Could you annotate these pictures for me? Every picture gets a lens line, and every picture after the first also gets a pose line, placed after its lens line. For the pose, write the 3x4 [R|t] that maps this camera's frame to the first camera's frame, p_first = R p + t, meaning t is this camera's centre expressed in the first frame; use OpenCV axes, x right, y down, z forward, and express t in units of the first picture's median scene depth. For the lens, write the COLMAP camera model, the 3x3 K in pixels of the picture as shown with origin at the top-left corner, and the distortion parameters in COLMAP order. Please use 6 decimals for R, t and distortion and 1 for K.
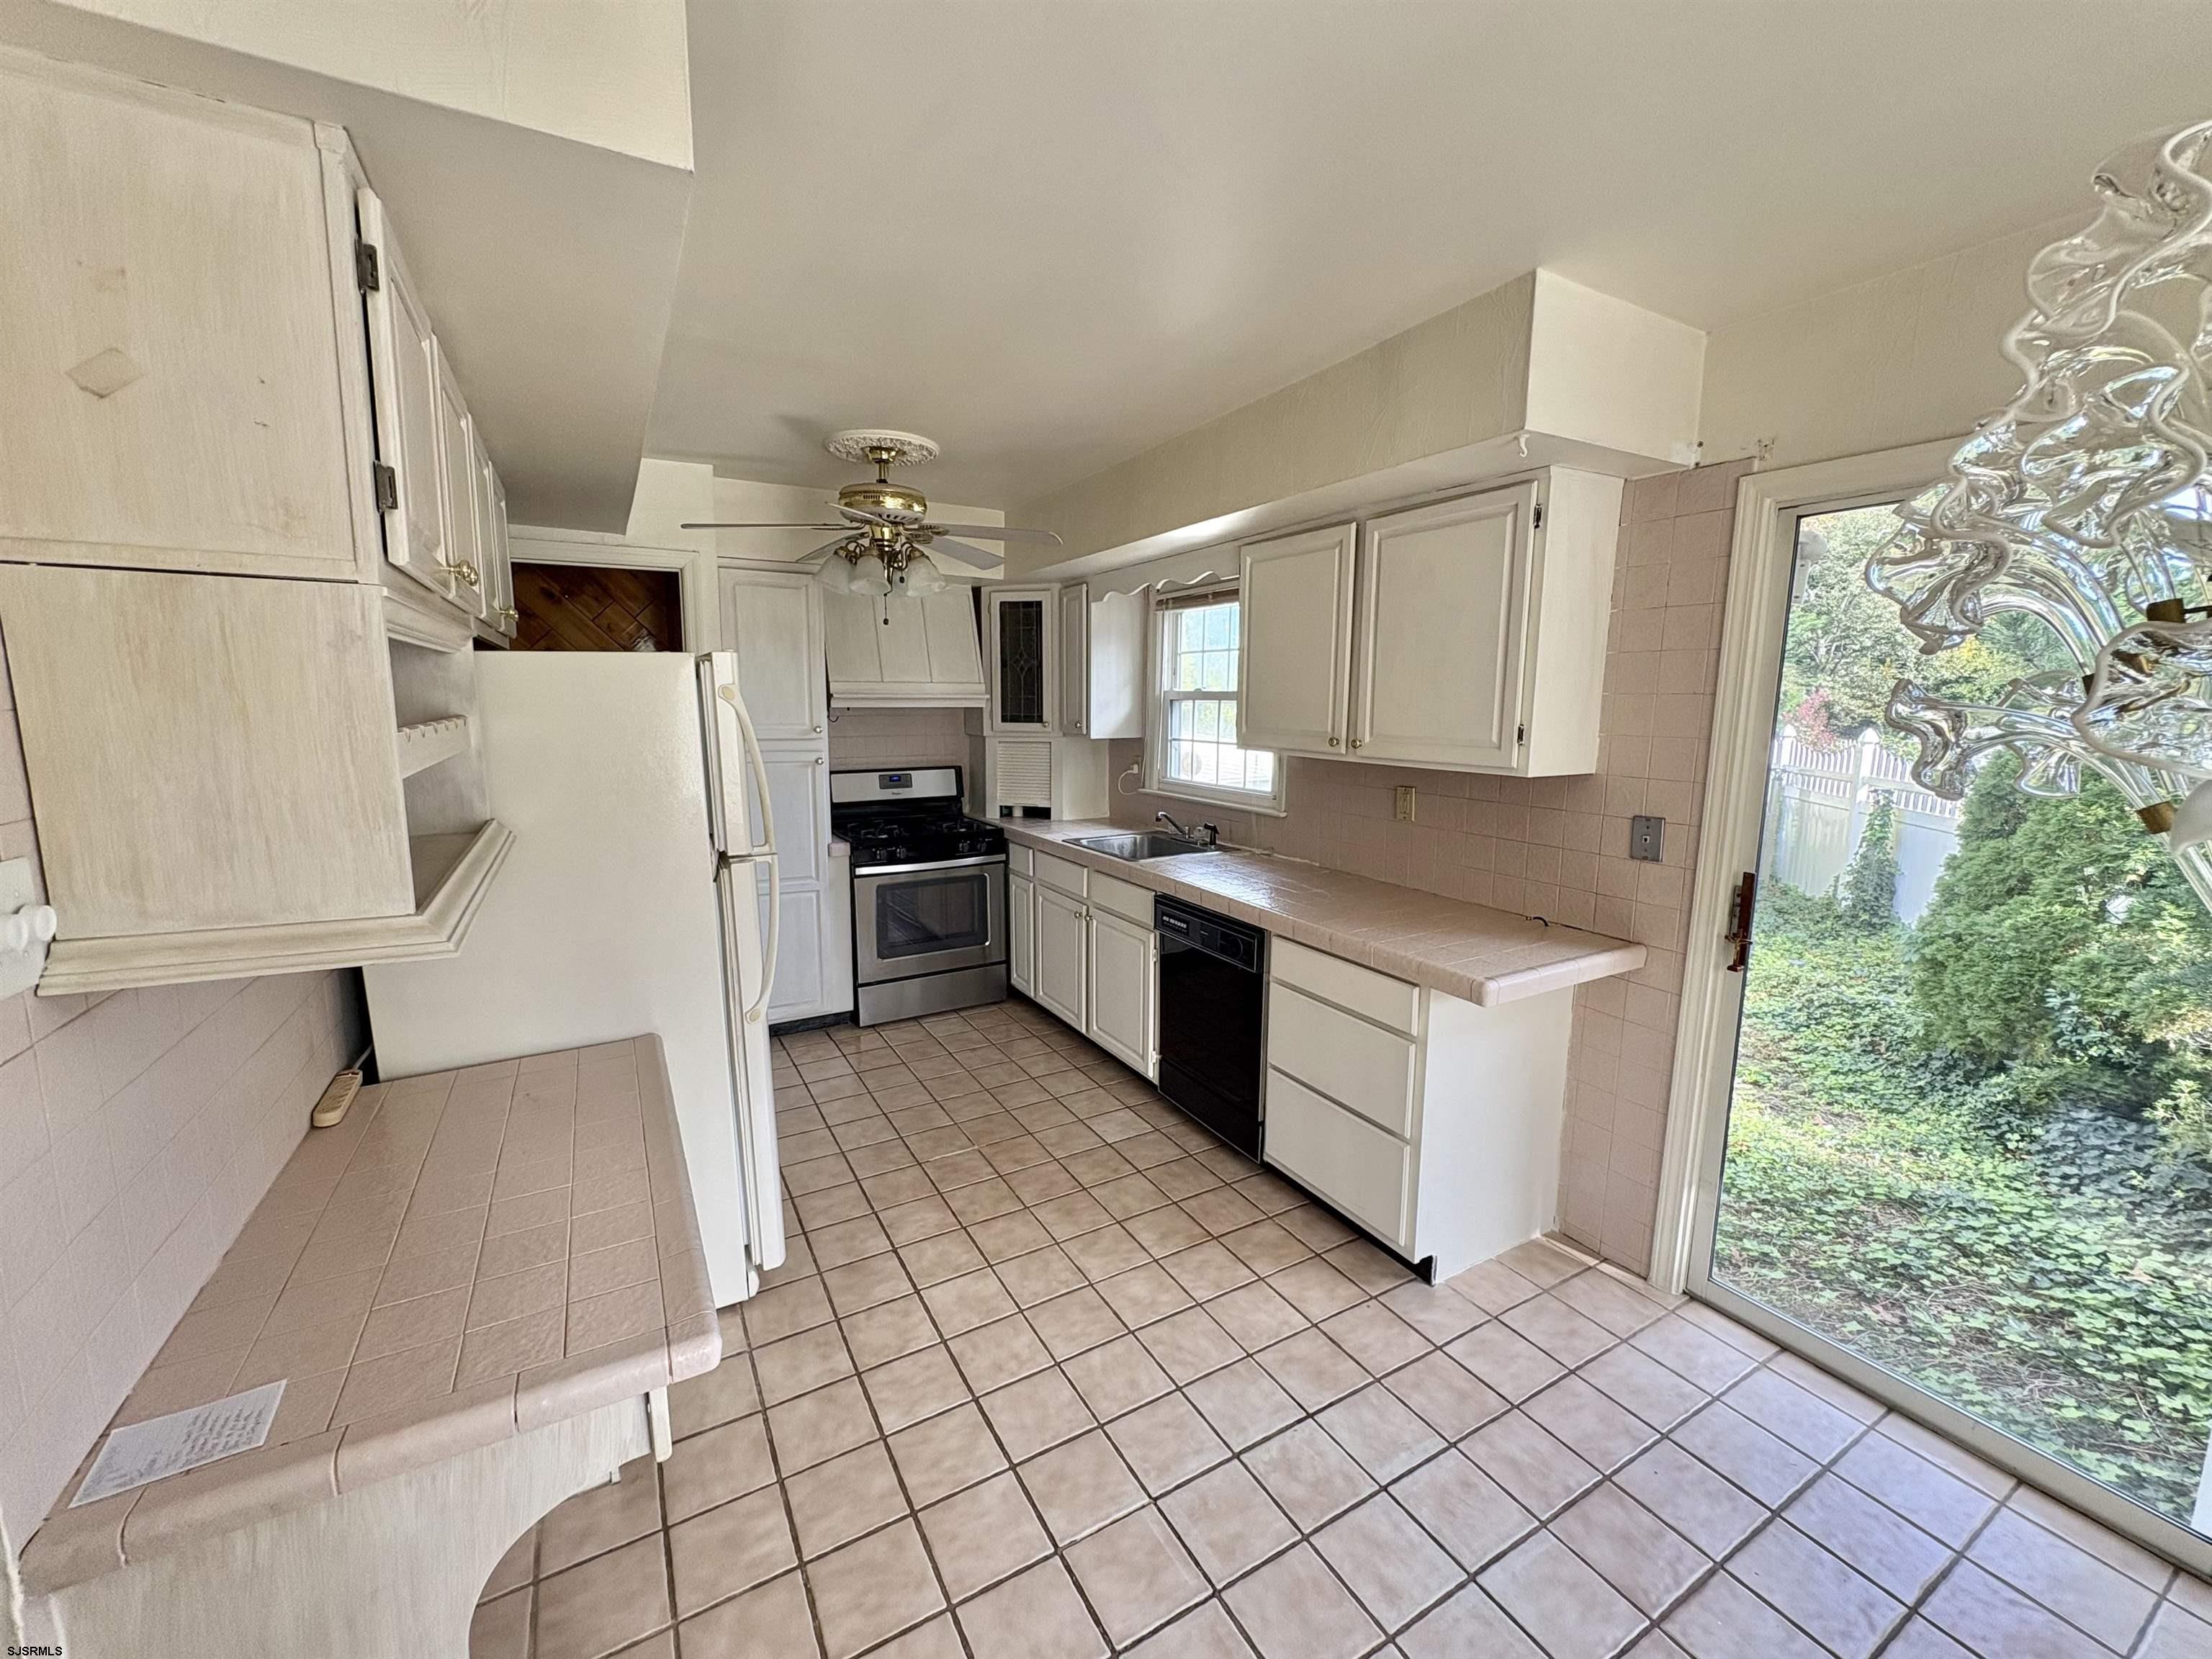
lens RADIAL K [[880.3, 0, 1106.0], [0, 880.3, 829.5], [0, 0, 1]] dist [-0.000679, 0.000431]
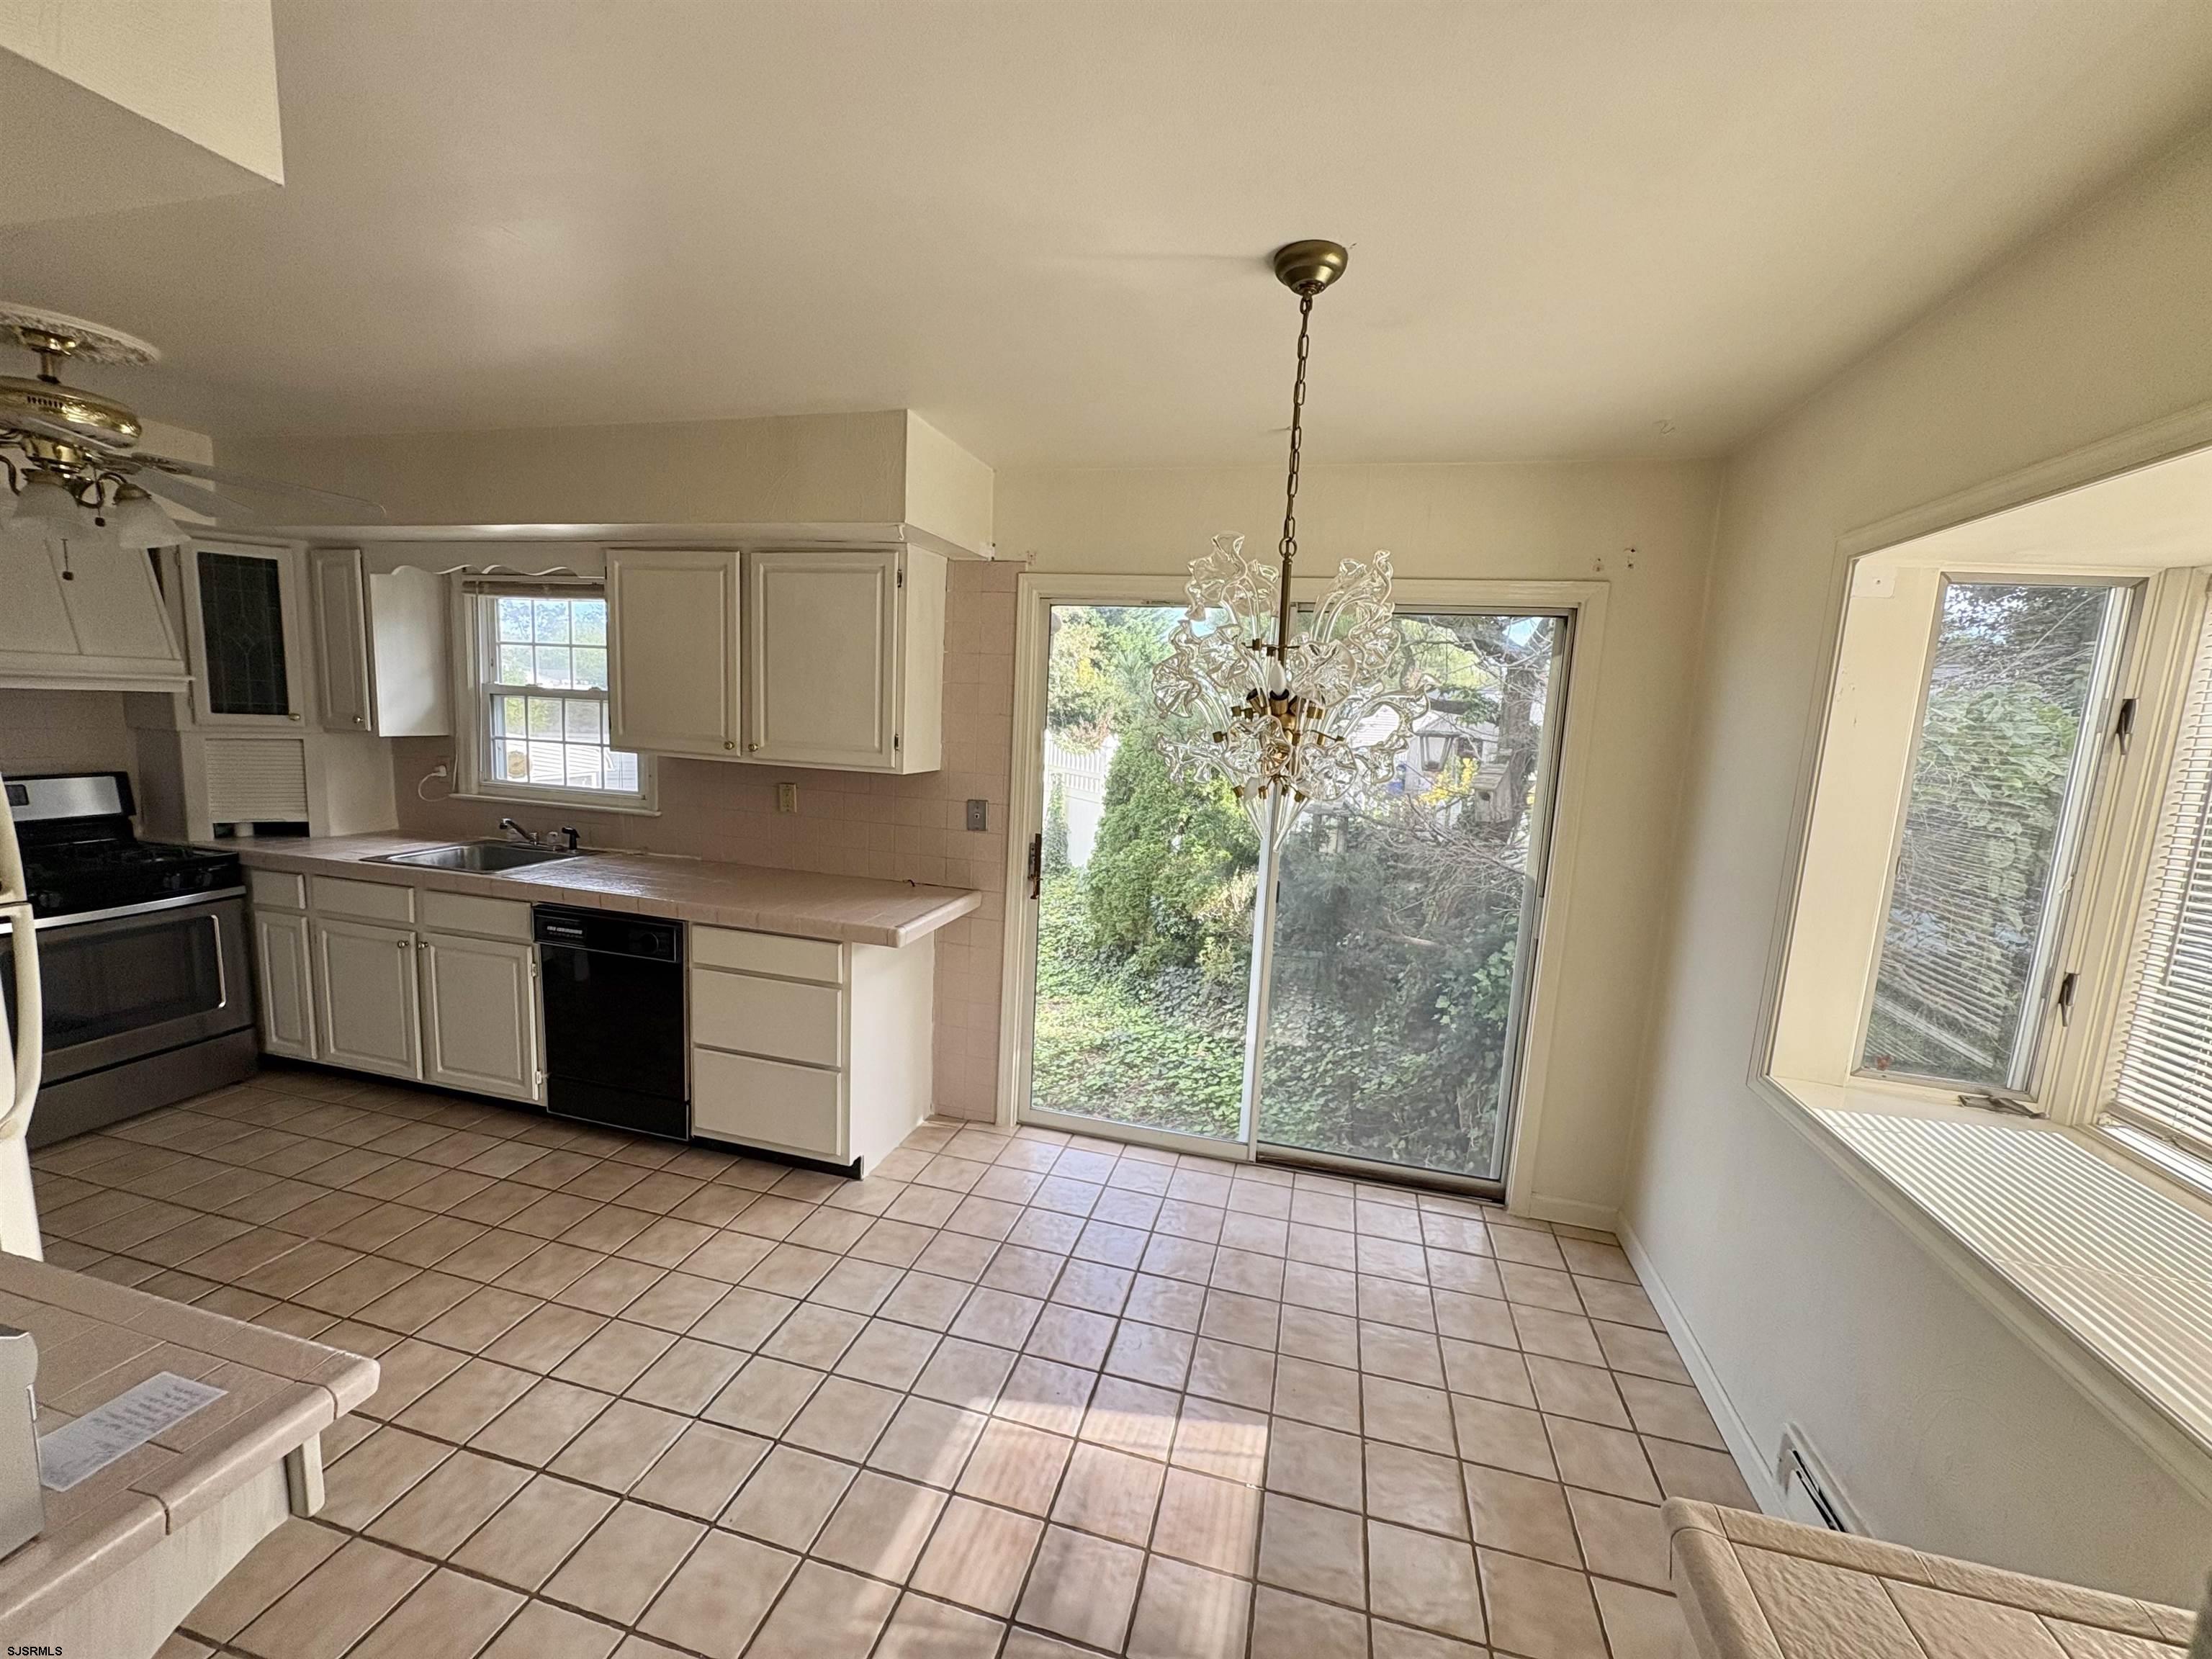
lens RADIAL K [[880.3, 0, 1106.0], [0, 880.3, 829.5], [0, 0, 1]] dist [-0.000679, 0.000431]
pose [[0.699362, -0.068087, 0.711517, -0.172797], [0.060772, 0.997512, 0.035721, -0.003548], [-0.712179, 0.018259, 0.701760, -0.098779]]
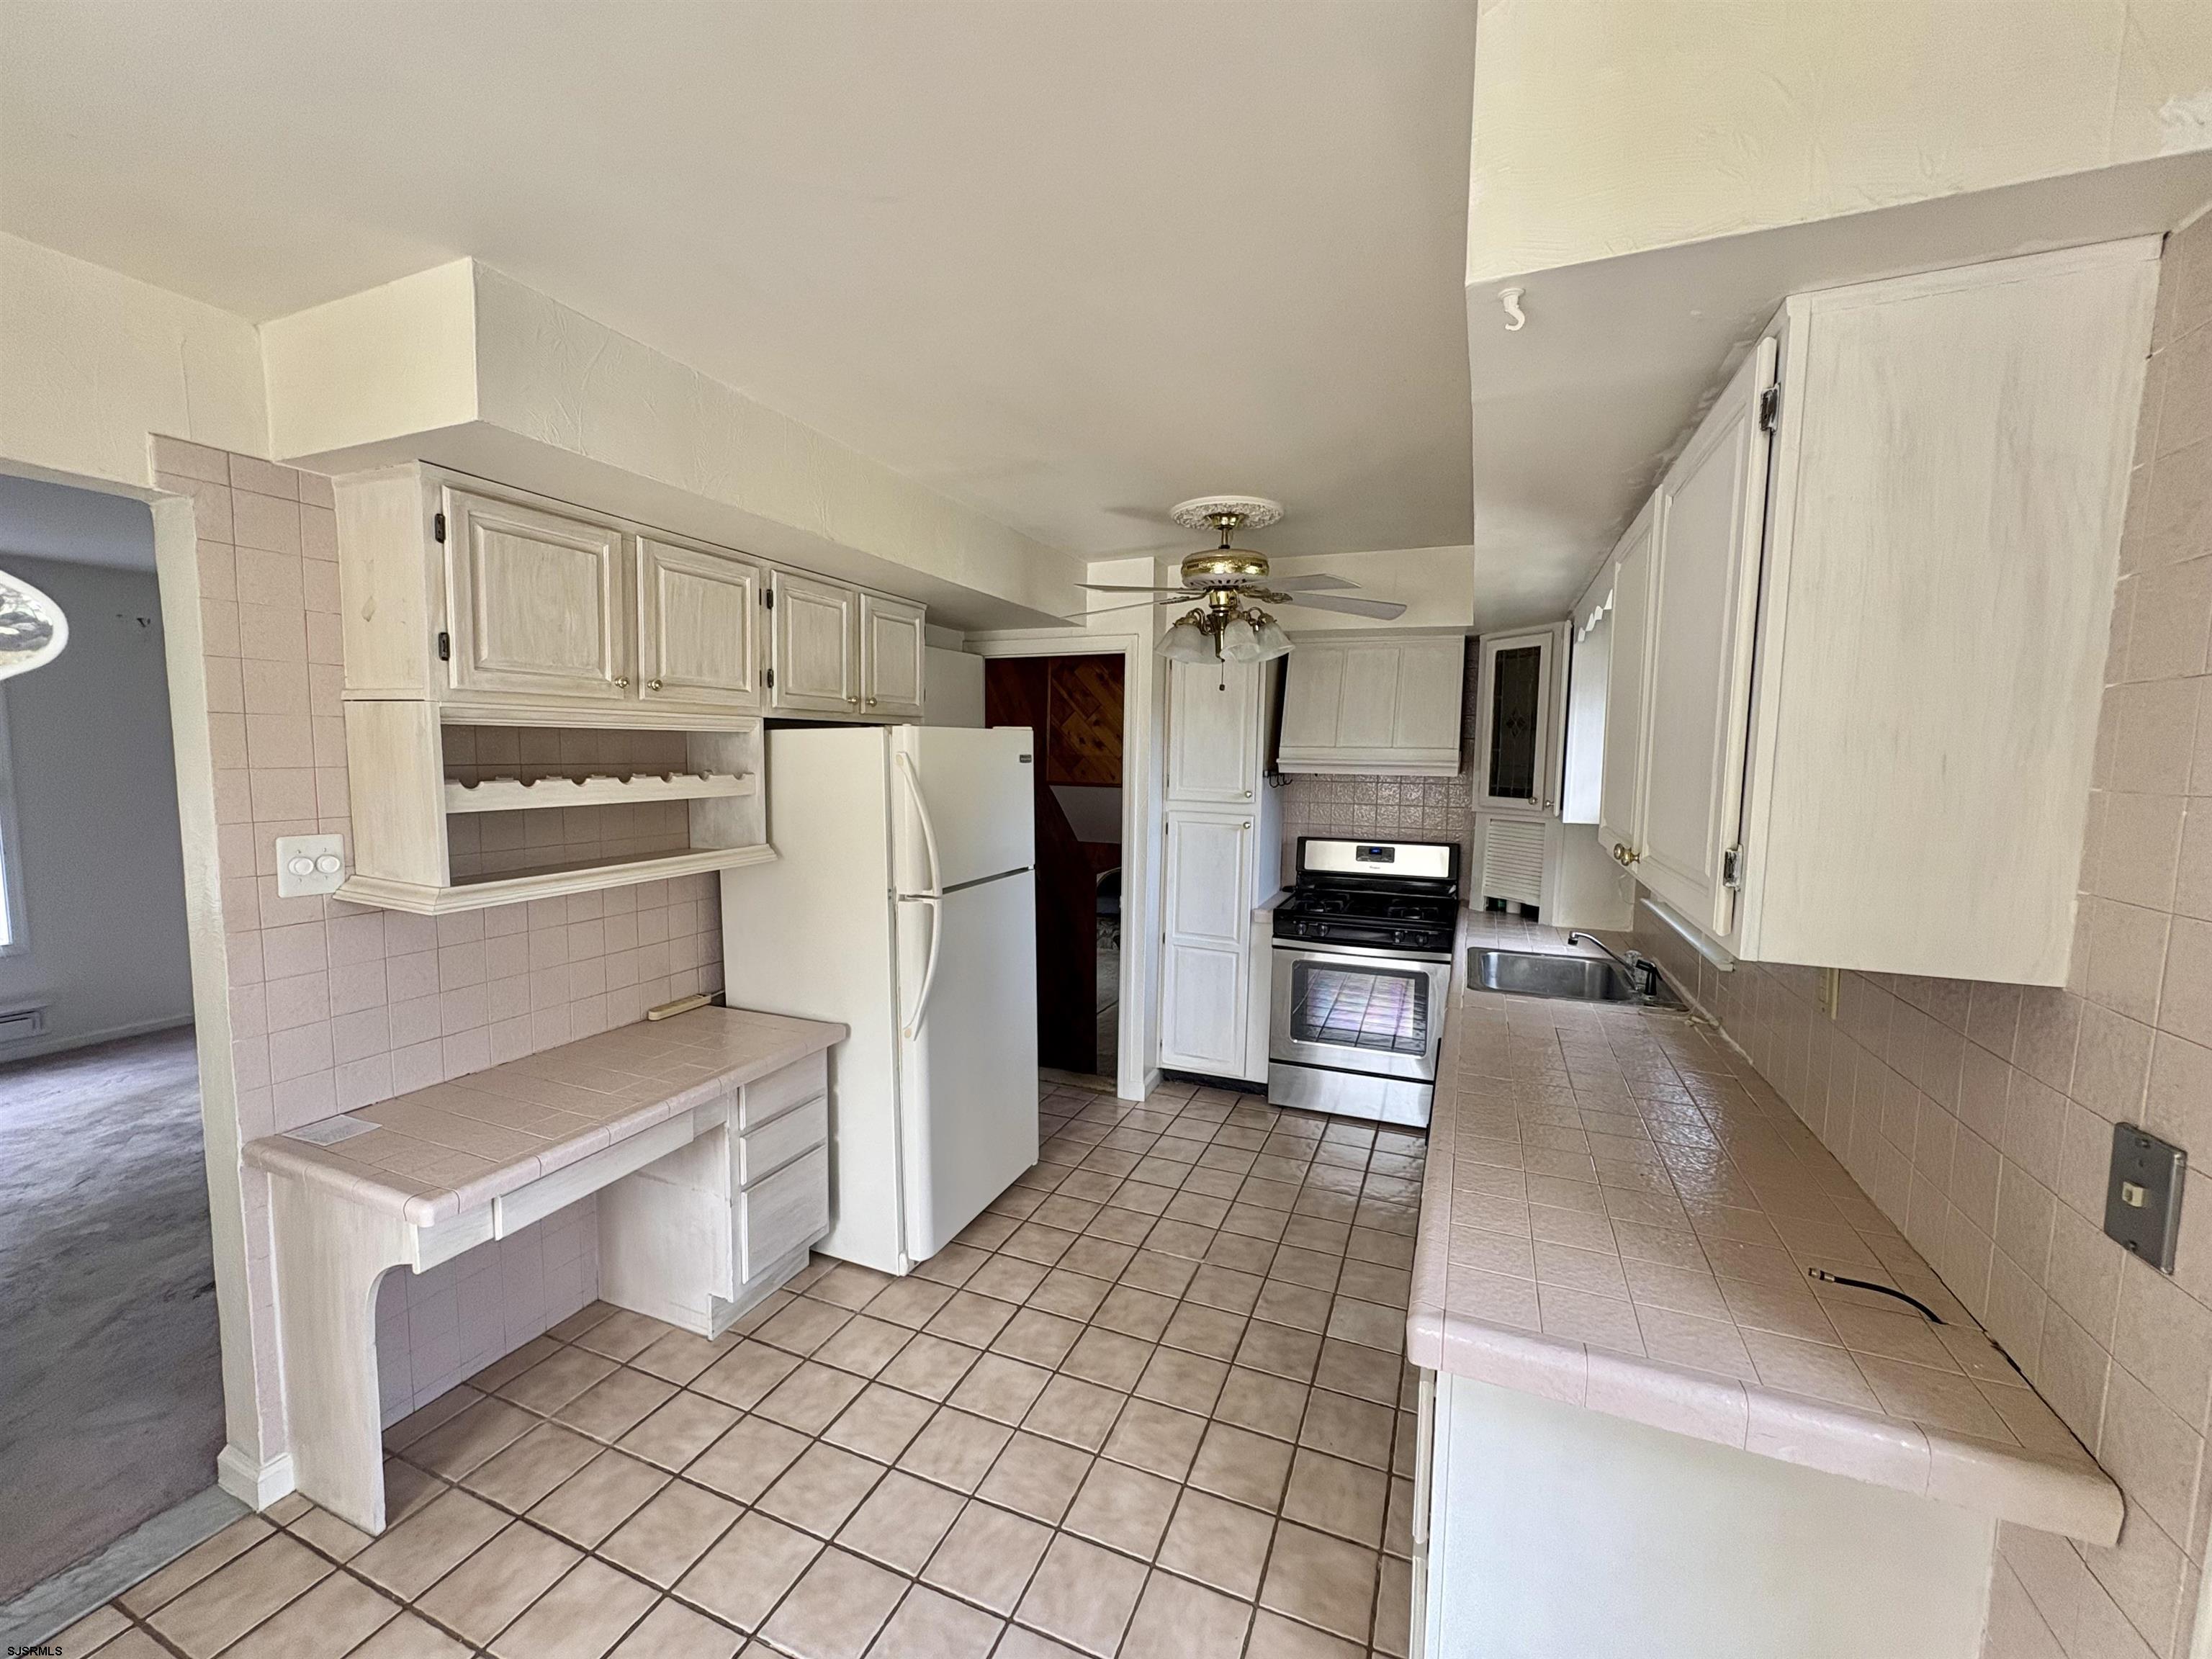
lens RADIAL K [[880.2, 0, 1106.0], [0, 880.2, 829.5], [0, 0, 1]] dist [0.000107, 0.000129]
pose [[0.612248, 0.076802, -0.786927, 0.428703], [-0.130636, 0.991418, -0.004878, -0.054763], [0.779799, 0.105787, 0.617027, 0.295318]]
